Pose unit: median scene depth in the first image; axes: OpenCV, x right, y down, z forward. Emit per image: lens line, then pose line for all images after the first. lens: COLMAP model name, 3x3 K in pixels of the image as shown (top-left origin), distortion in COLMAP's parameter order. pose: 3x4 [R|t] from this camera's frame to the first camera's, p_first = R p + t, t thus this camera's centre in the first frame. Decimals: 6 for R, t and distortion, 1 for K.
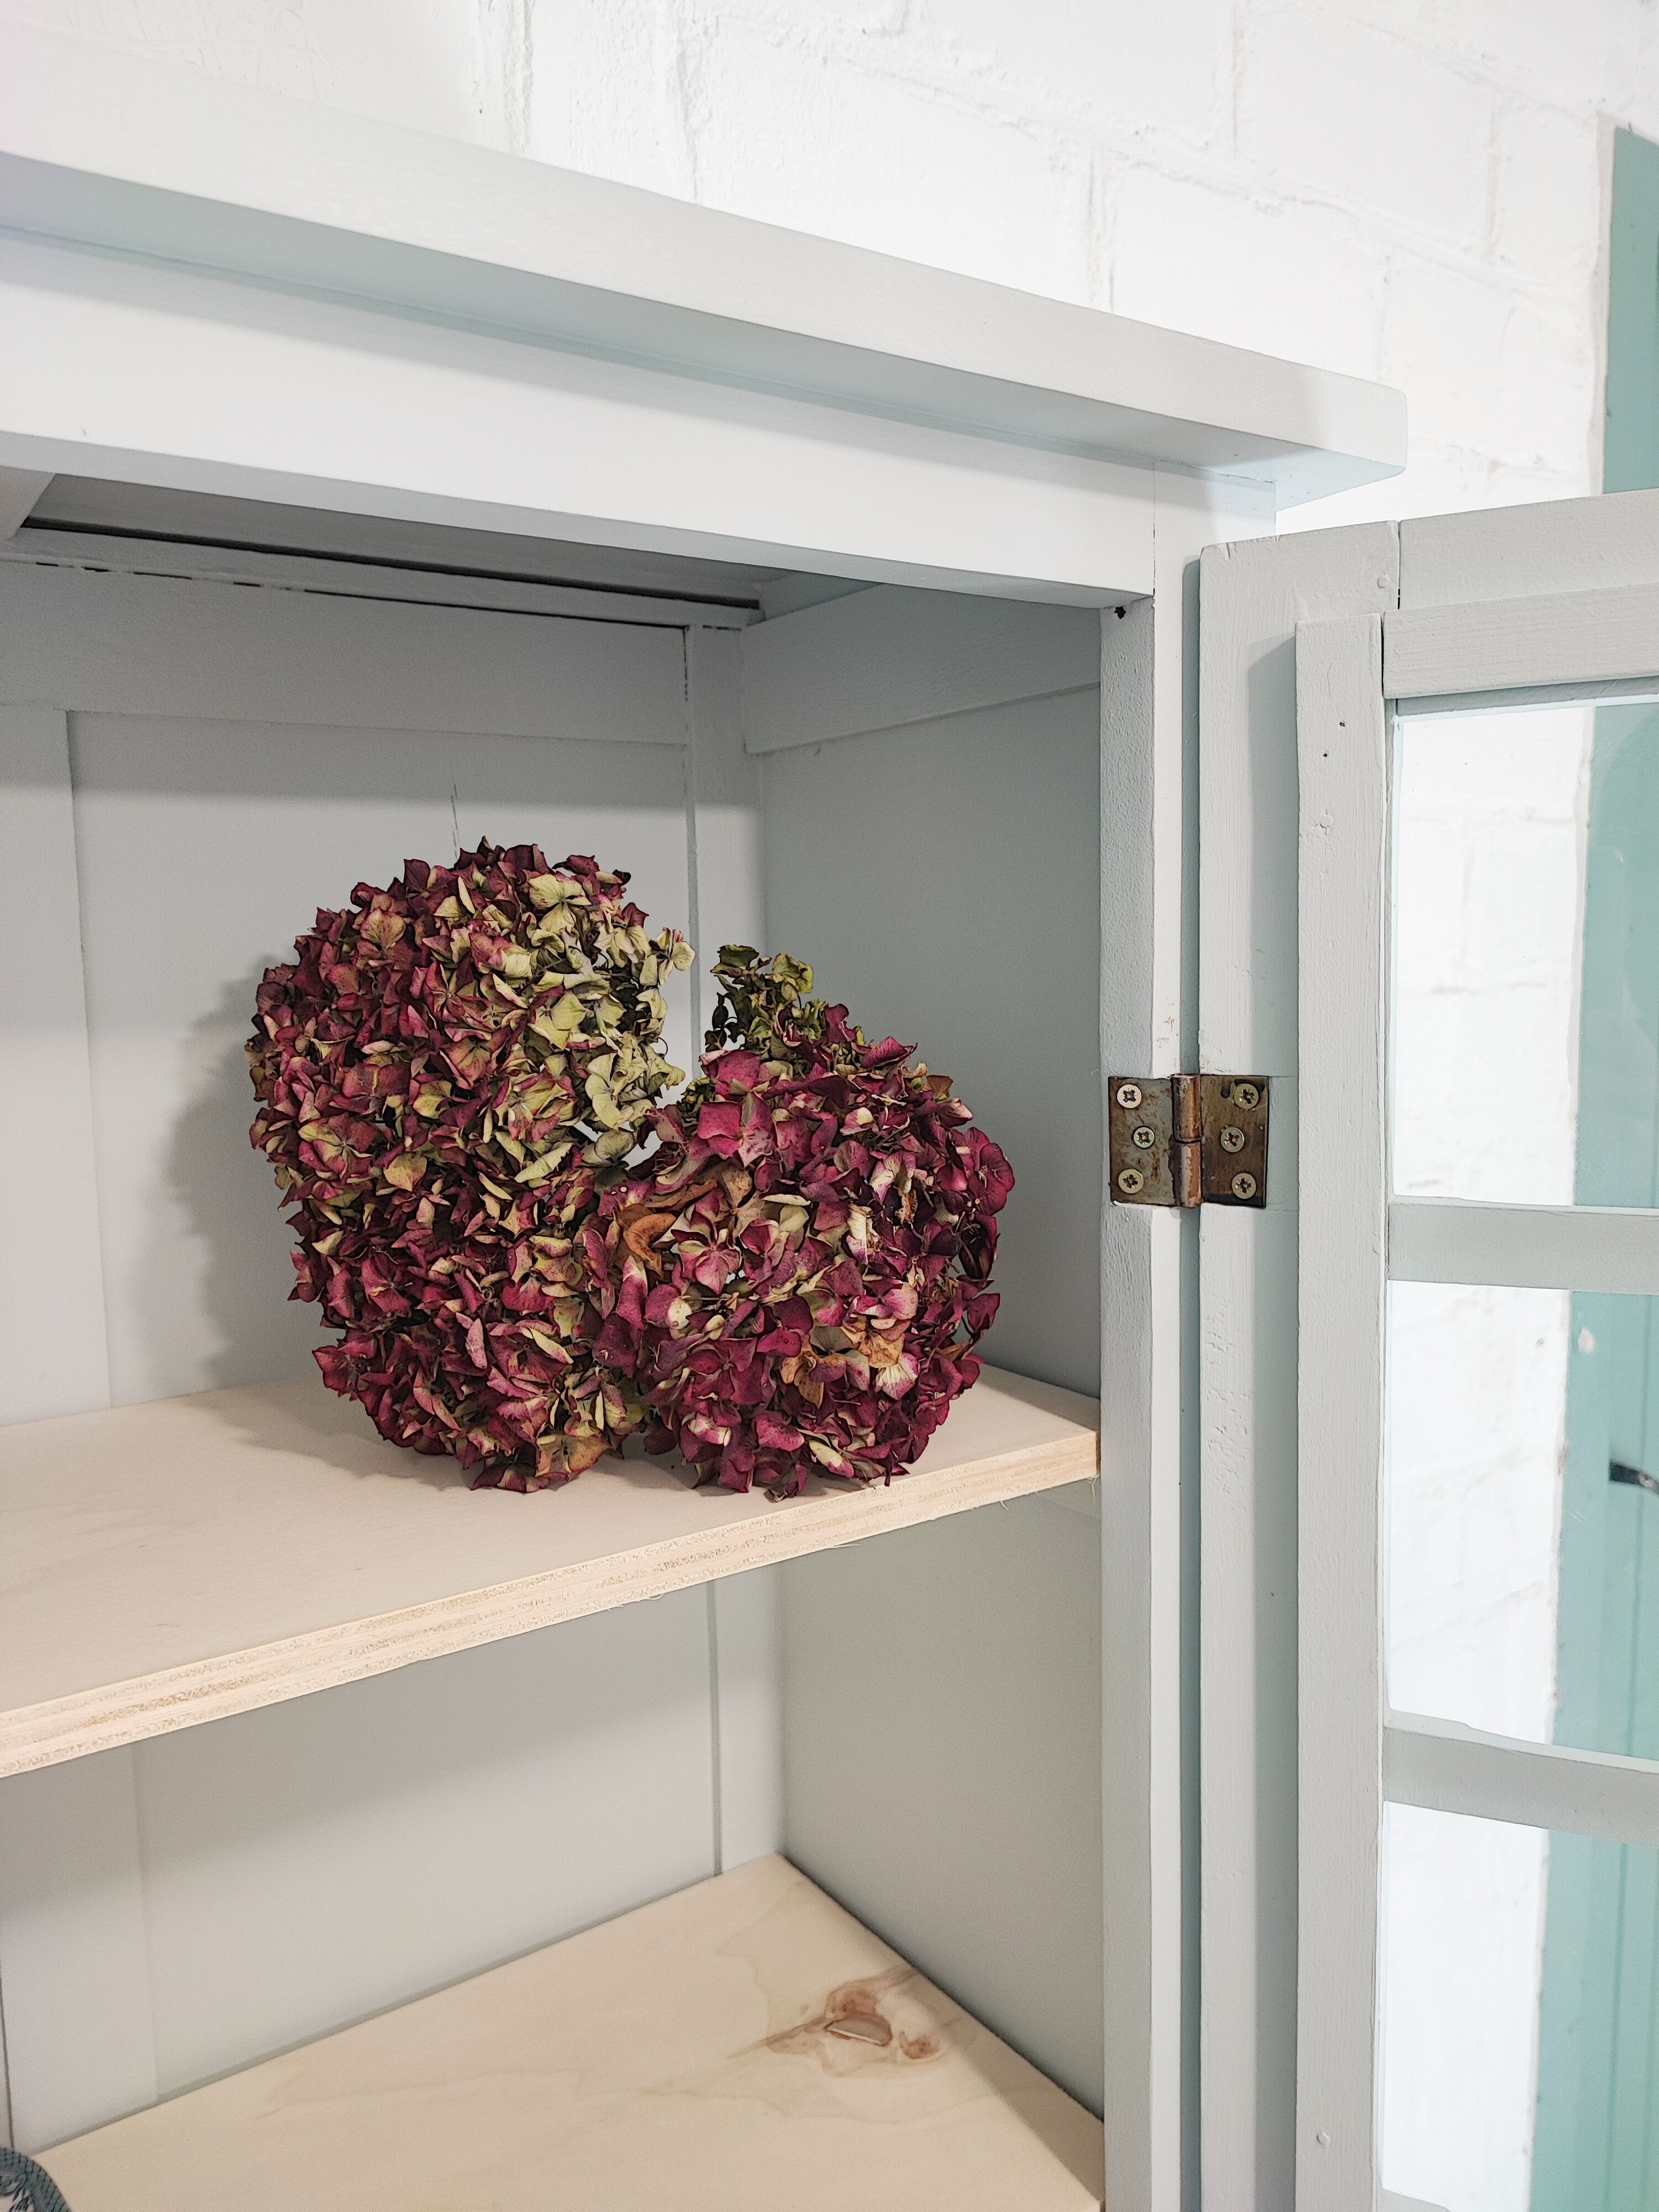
lens RADIAL K [[1612.2, 0, 829.5], [0, 1612.2, 1106.0], [0, 0, 1]] dist [0.057624, -0.084249]
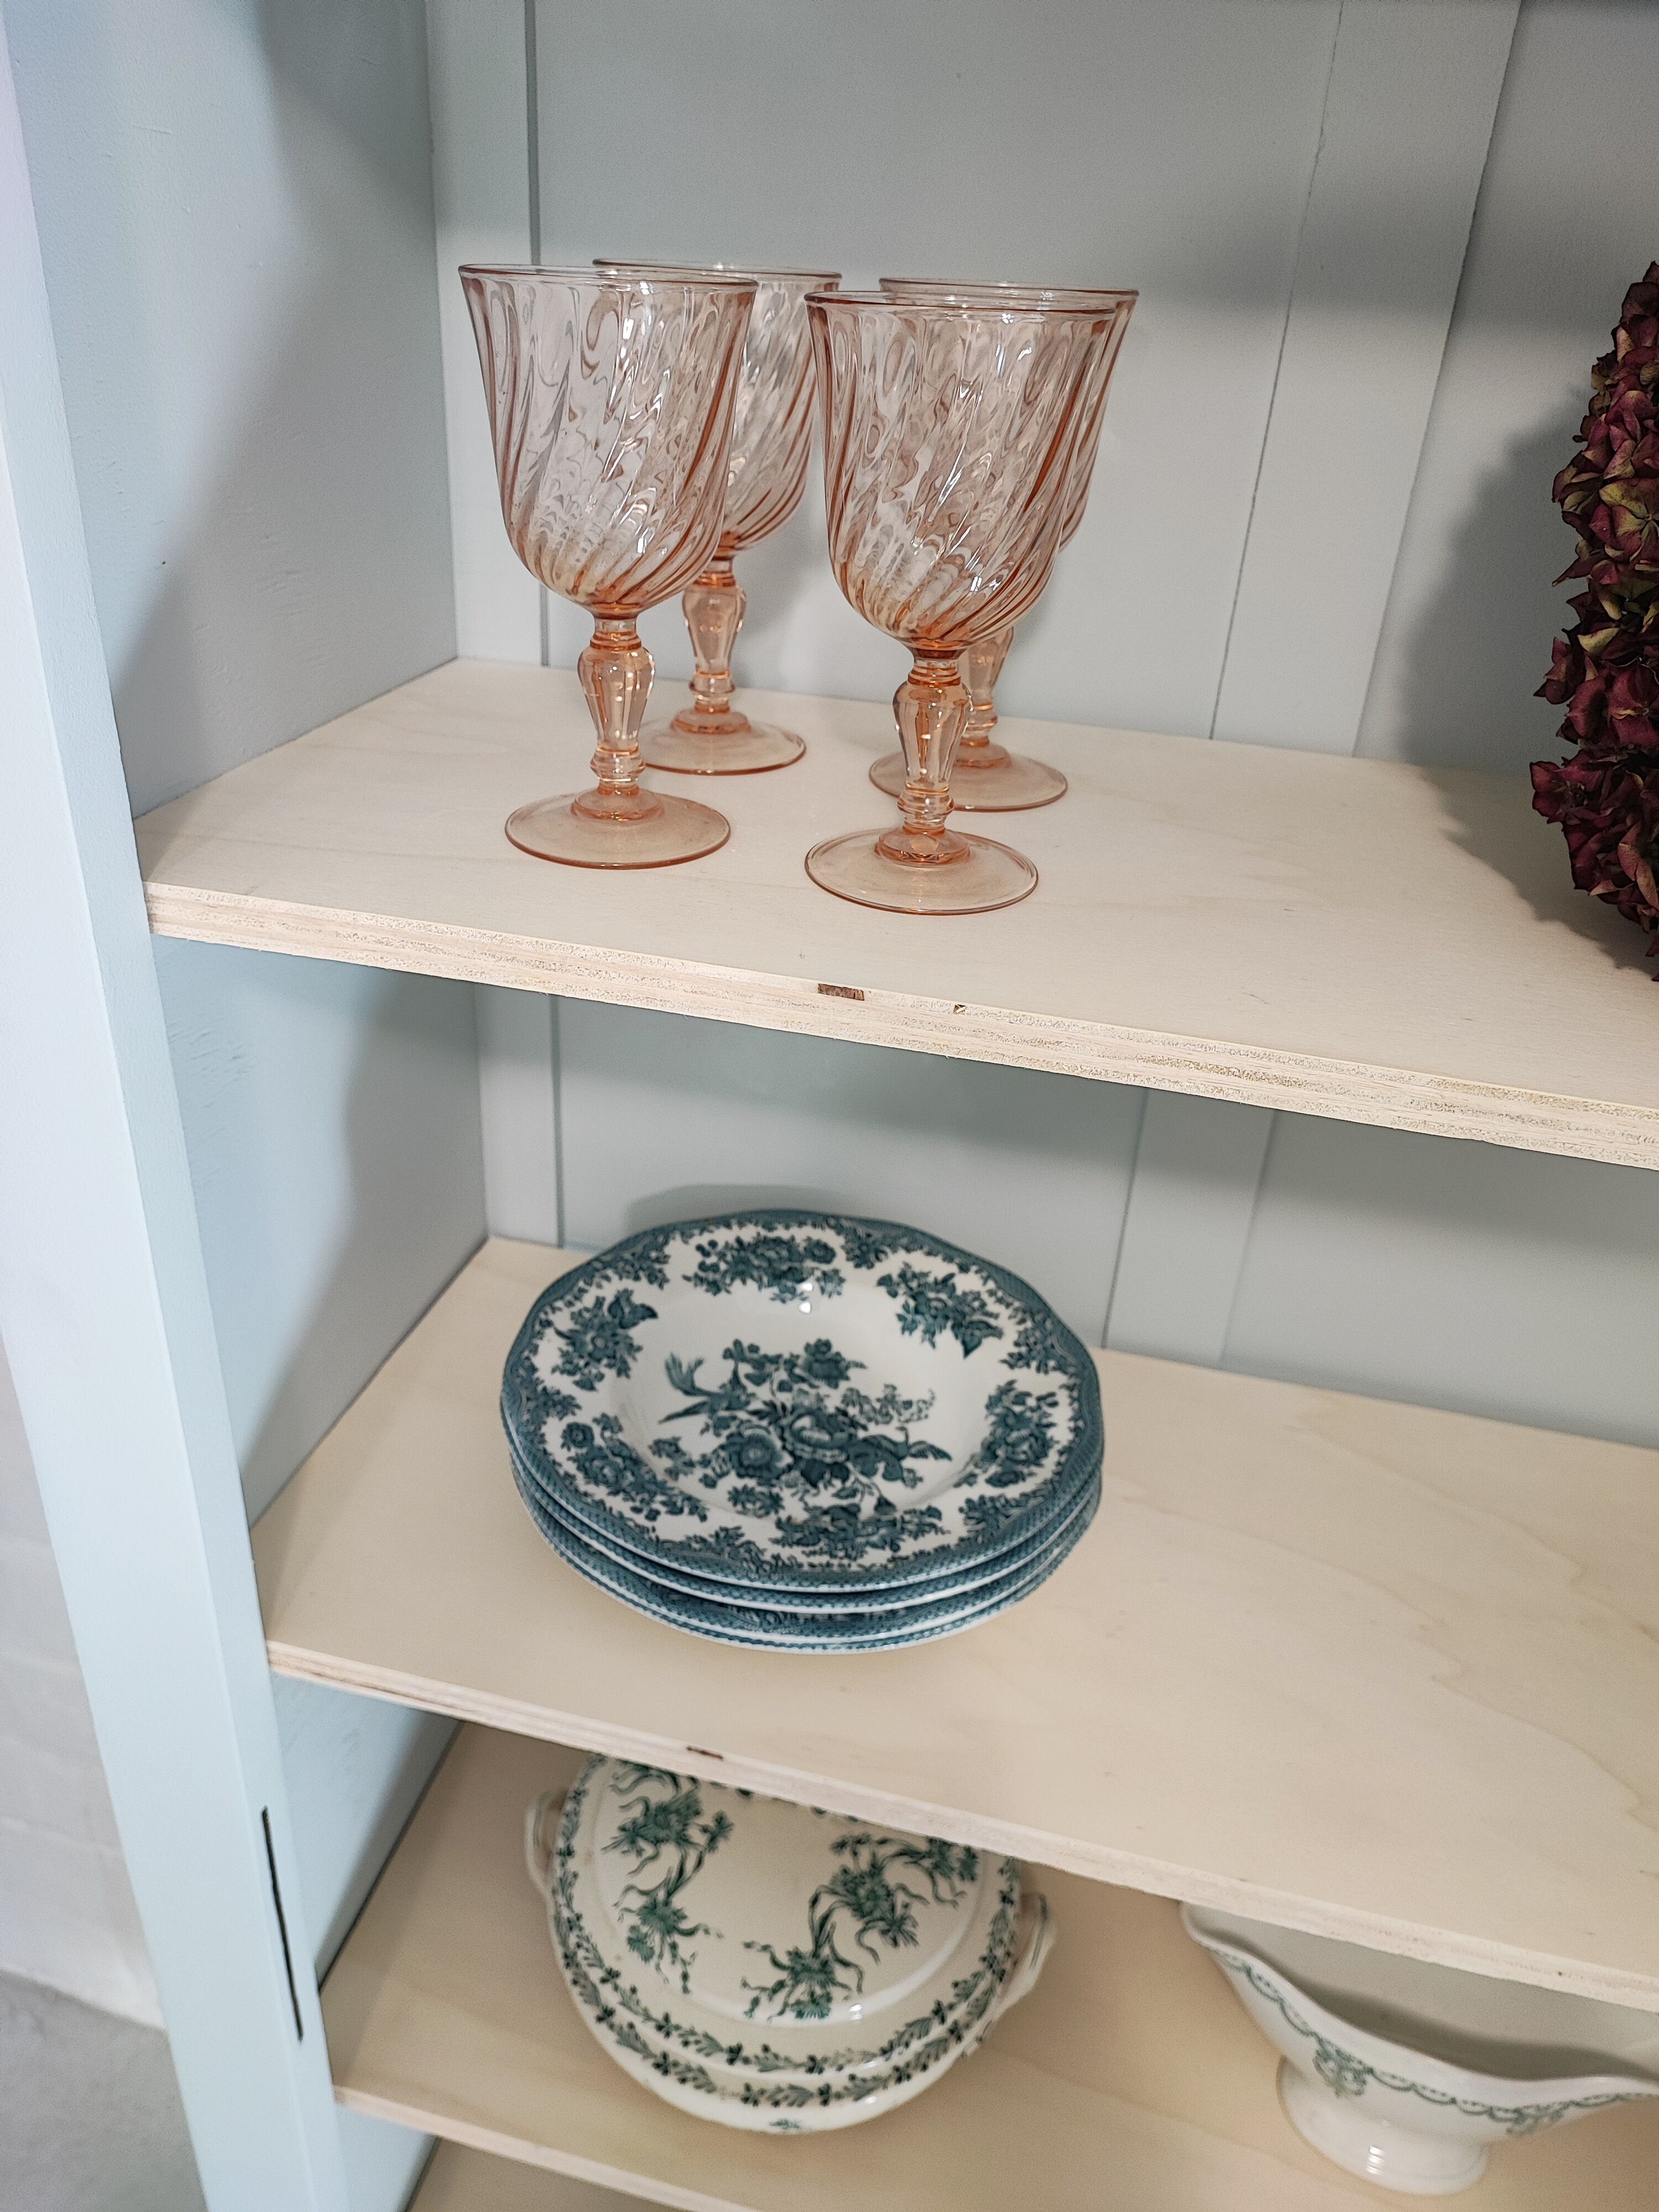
lens RADIAL K [[1612.2, 0, 829.5], [0, 1612.2, 1106.0], [0, 0, 1]] dist [0.057624, -0.084249]
pose [[0.664414, 0.419361, -0.618620, 0.044047], [-0.146106, 0.884647, 0.442778, -0.015339], [0.732944, -0.203804, 0.649043, 0.134485]]
